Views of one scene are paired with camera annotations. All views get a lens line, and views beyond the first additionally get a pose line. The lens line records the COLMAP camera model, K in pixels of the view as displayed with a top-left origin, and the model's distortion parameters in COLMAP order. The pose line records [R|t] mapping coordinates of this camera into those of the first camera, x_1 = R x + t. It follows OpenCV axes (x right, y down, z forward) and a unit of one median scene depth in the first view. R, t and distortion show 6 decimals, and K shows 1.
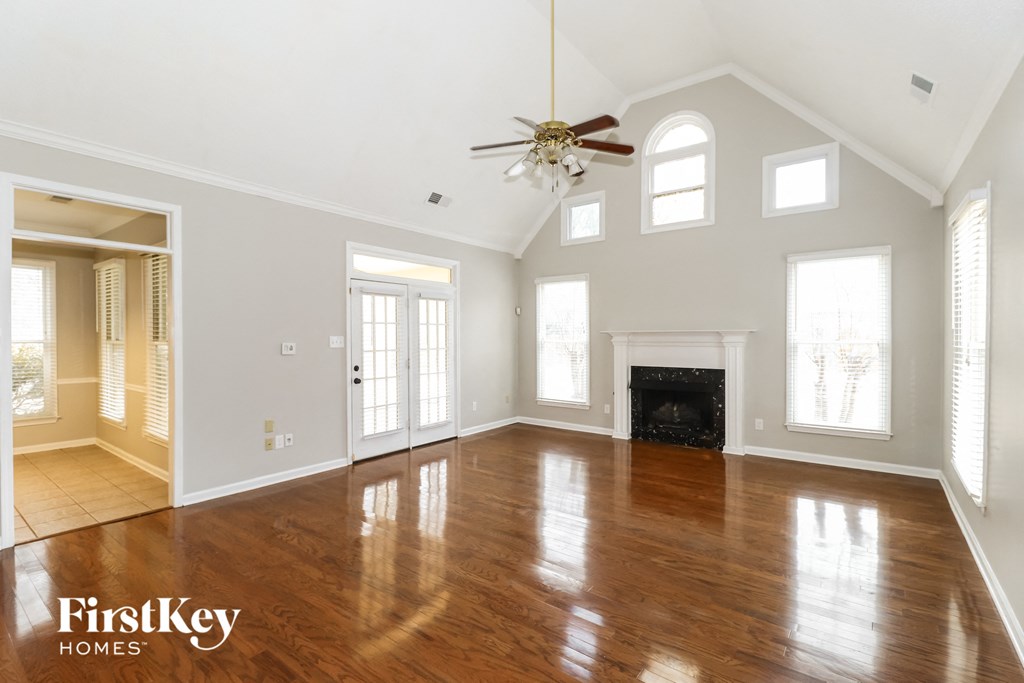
lens RADIAL K [[470.7, 0, 502.2], [0, 470.7, 343.2], [0, 0, 1]] dist [0.017337, -0.001003]
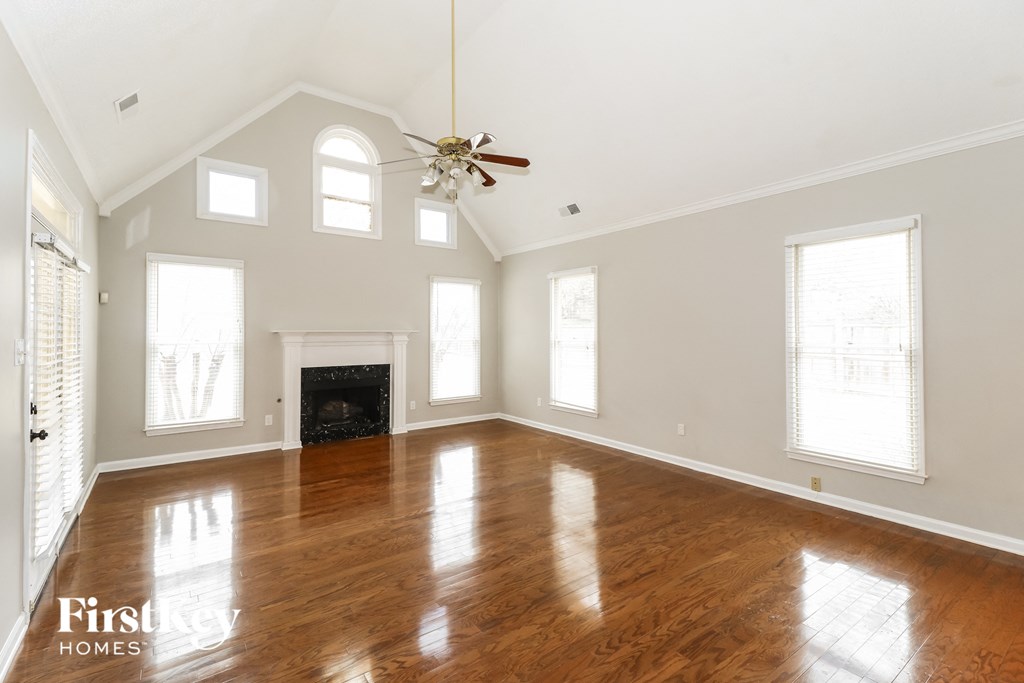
lens RADIAL K [[470.7, 0, 503.1], [0, 470.7, 332.0], [0, 0, 1]] dist [0.017337, -0.001003]
pose [[0.277885, 0.004747, 0.960603, -0.522782], [0.018775, 0.999770, -0.010371, -0.006287], [-0.960431, 0.020918, 0.277731, 0.356332]]
